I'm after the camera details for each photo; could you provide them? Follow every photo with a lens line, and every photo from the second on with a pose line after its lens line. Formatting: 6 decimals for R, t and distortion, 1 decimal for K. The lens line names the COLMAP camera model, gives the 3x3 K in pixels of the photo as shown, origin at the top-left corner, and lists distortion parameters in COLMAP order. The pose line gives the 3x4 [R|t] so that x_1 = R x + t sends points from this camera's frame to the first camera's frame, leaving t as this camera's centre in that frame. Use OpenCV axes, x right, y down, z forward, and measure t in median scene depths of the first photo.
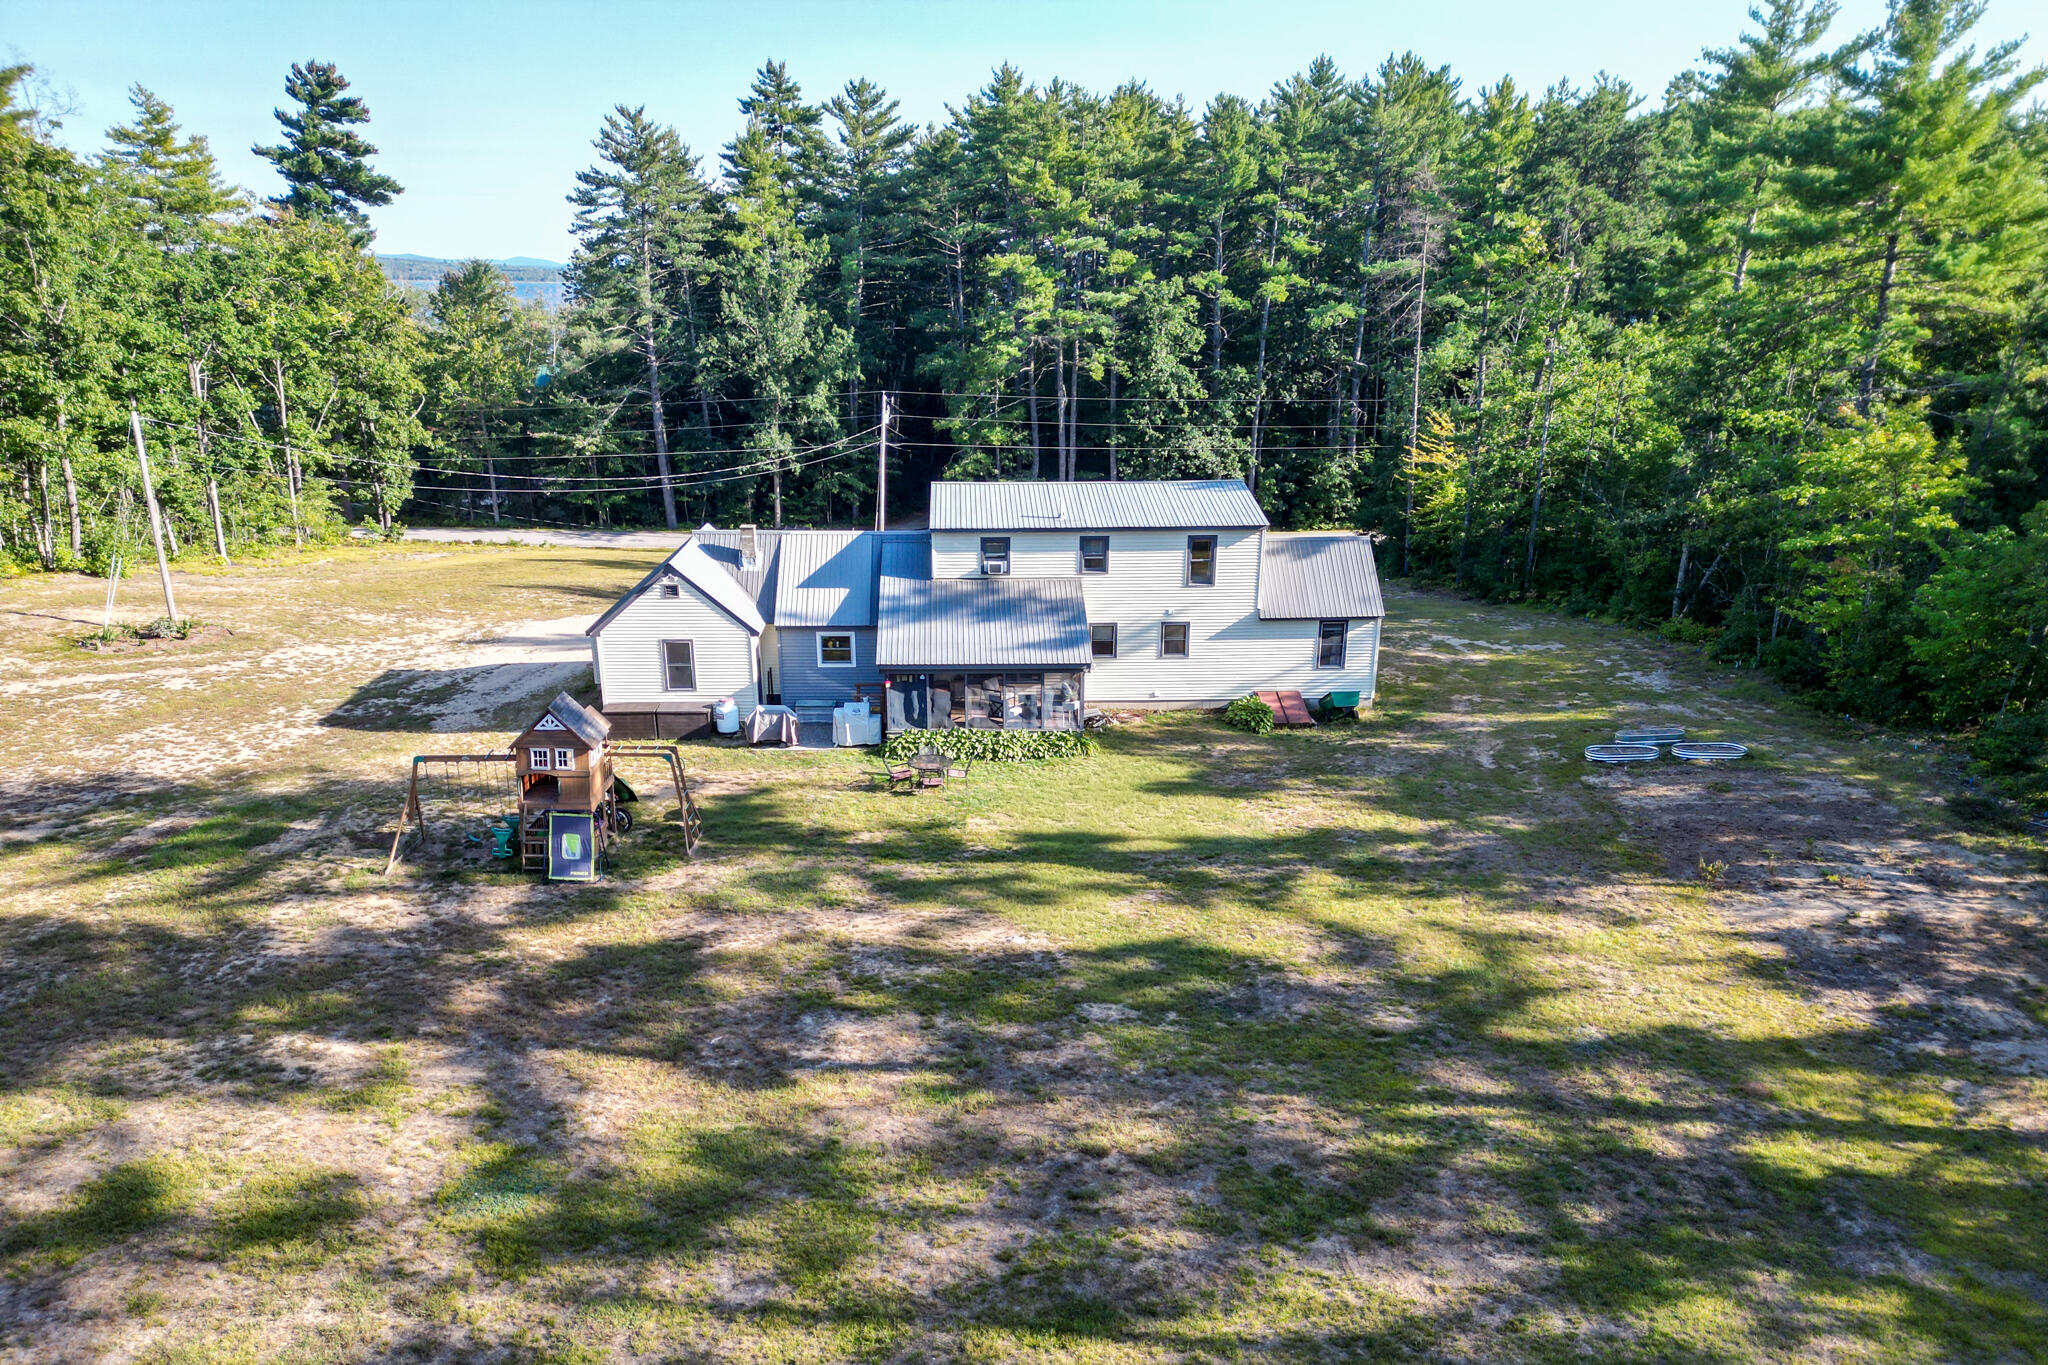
lens RADIAL K [[1471.2, 0, 1023.5], [0, 1471.2, 799.9], [0, 0, 1]] dist [0.085915, -0.135547]
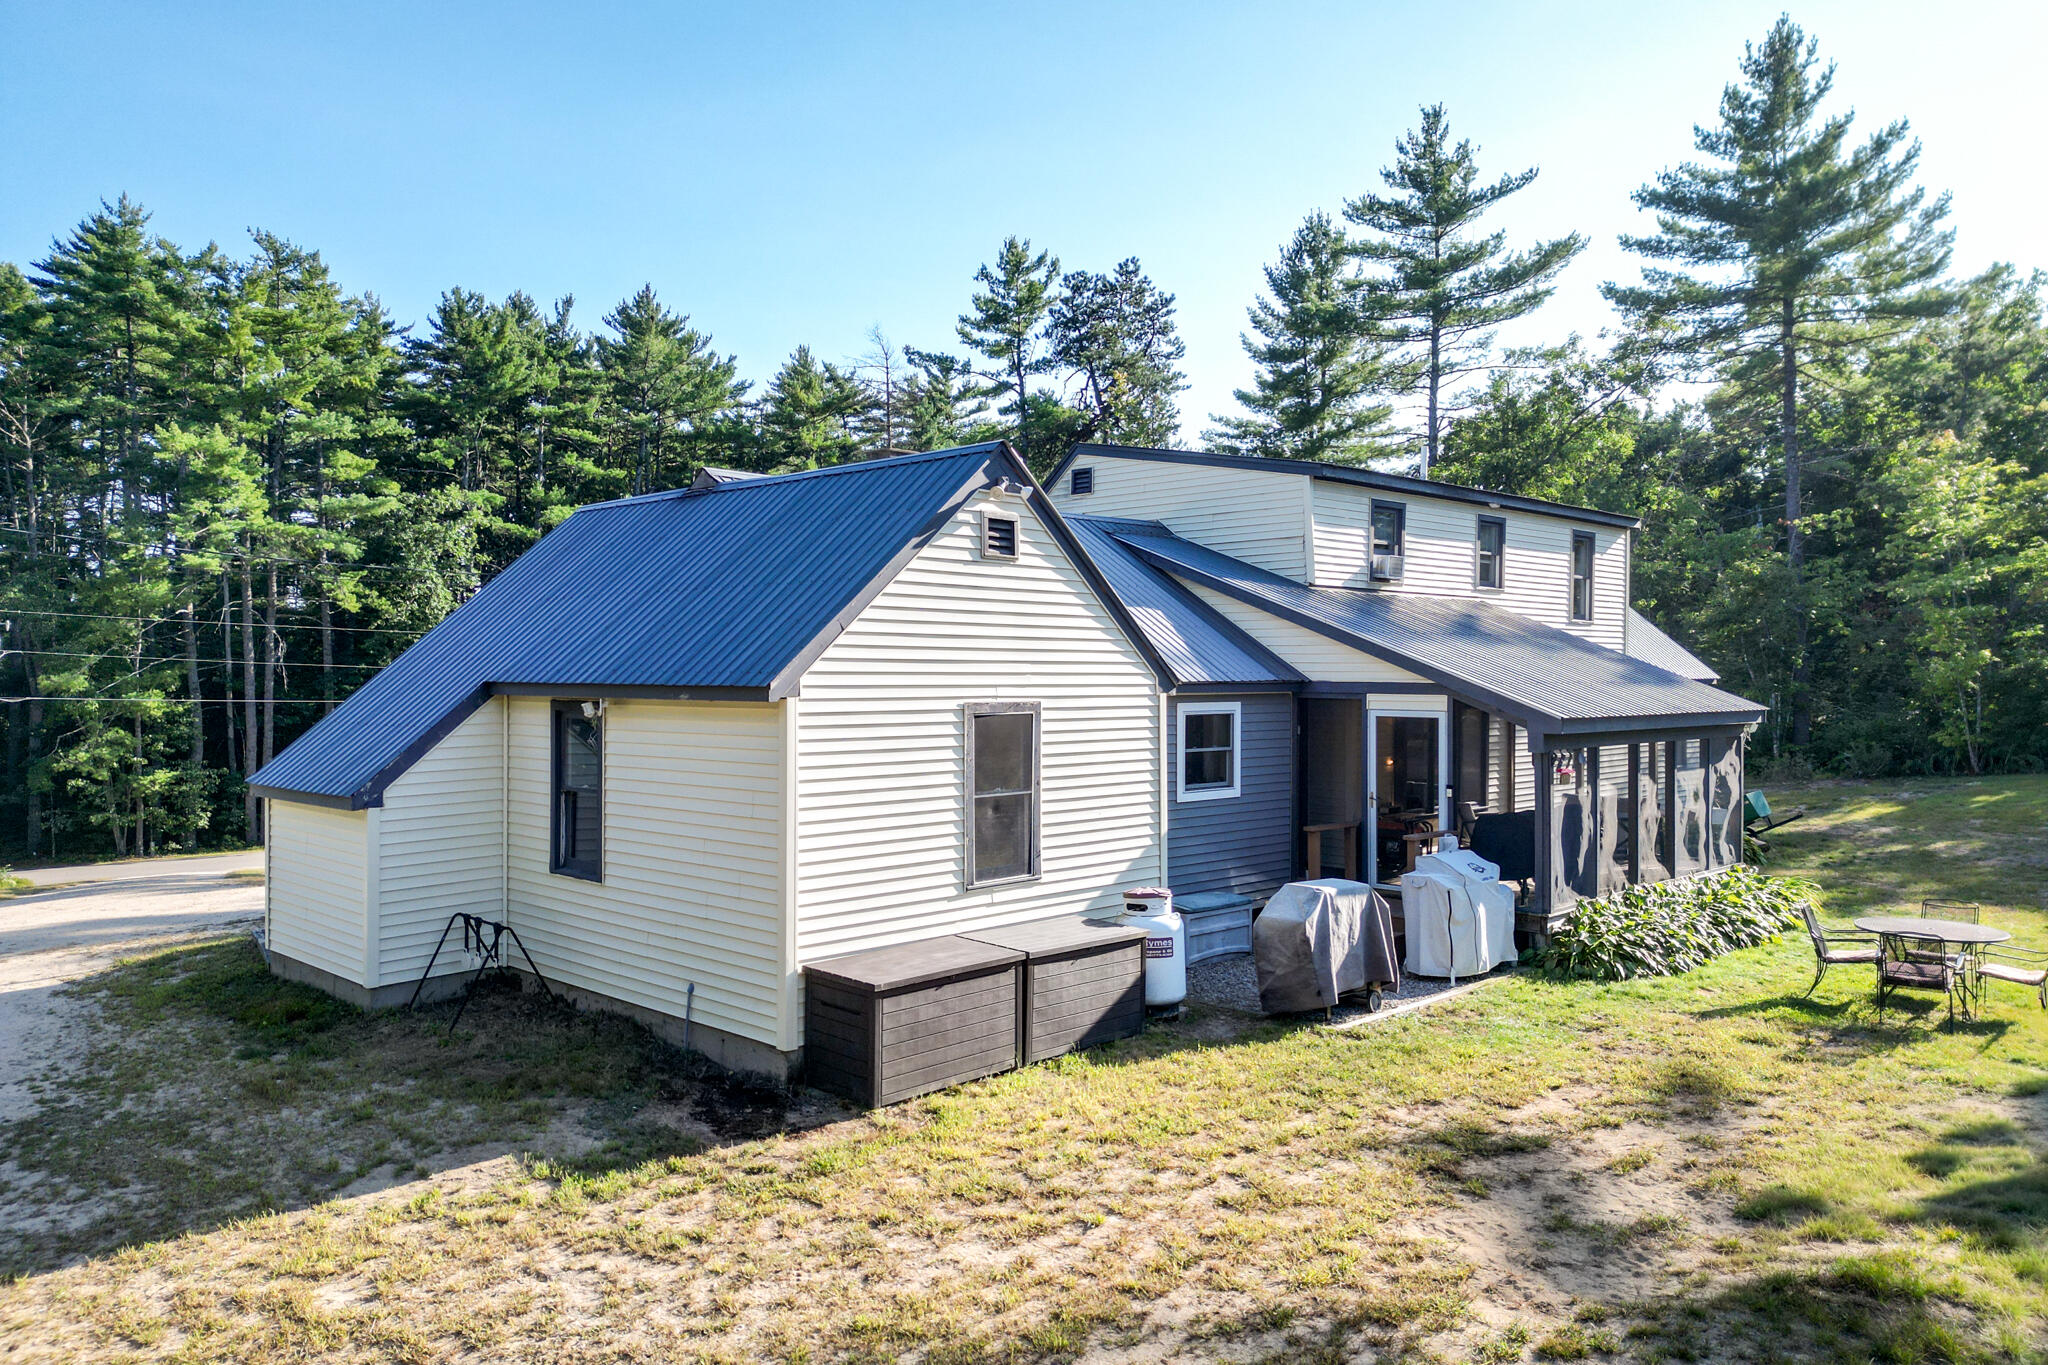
lens RADIAL K [[1440.7, 0, 1019.4], [0, 1440.7, 702.4], [0, 0, 1]] dist [0.088574, -0.081043]
pose [[0.741947, -0.018864, 0.670194, -0.406658], [0.227888, 0.947185, -0.225627, -0.041795], [-0.630541, 0.320132, 0.707060, 0.762811]]
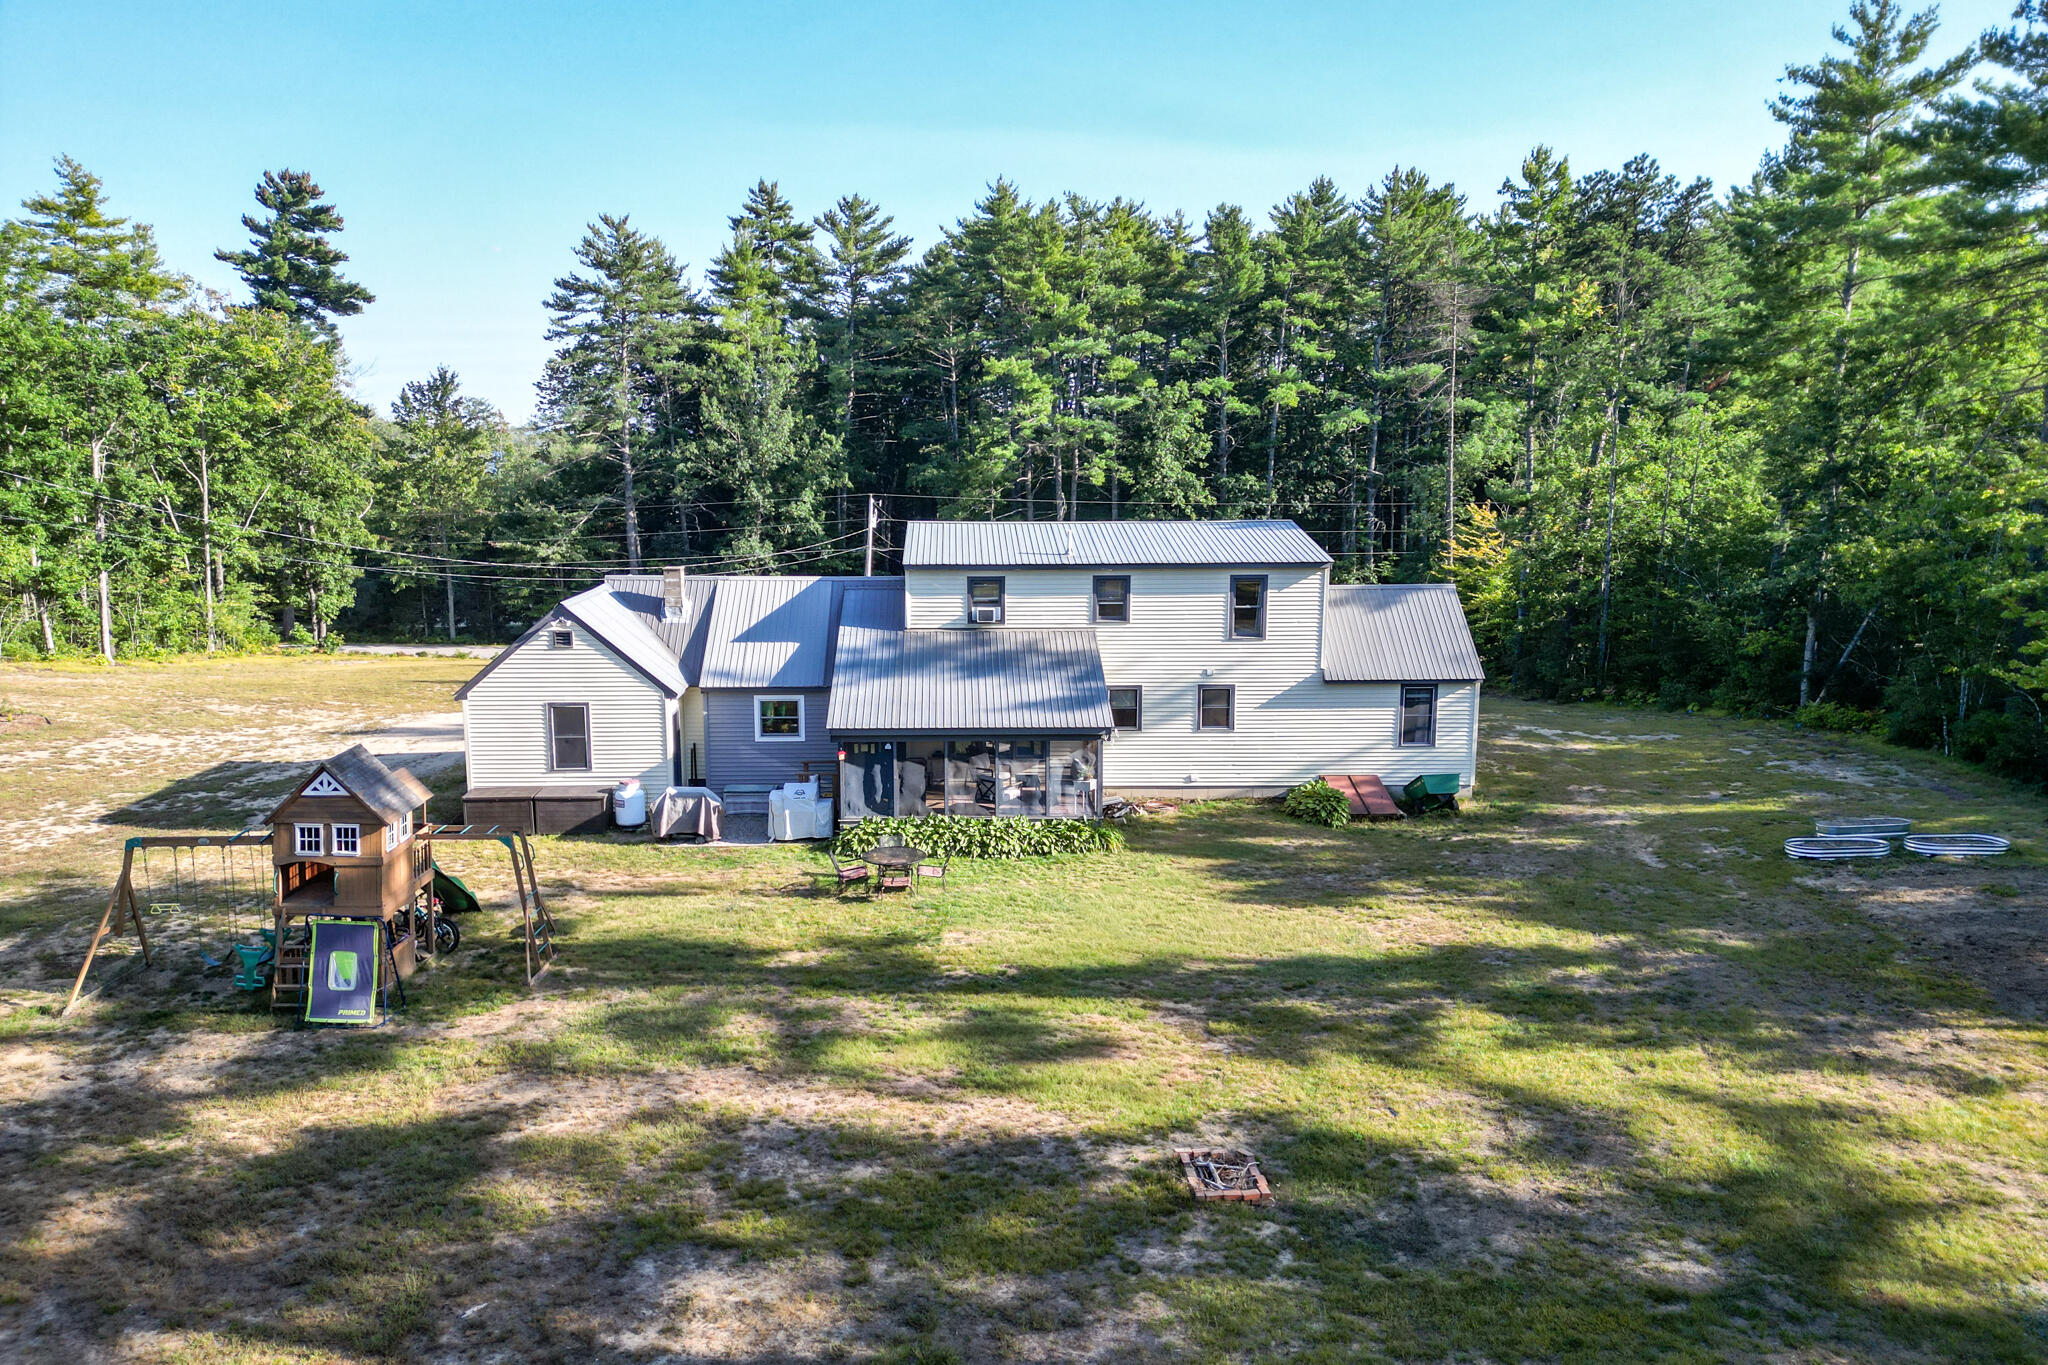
lens RADIAL K [[1473.5, 0, 1024.0], [0, 1473.5, 682.5], [0, 0, 1]] dist [0.070623, -0.079465]
pose [[0.999995, -0.001019, 0.002855, -0.001162], [0.001515, 0.983728, -0.179657, 0.018261], [-0.002626, 0.179661, 0.983725, 0.235047]]
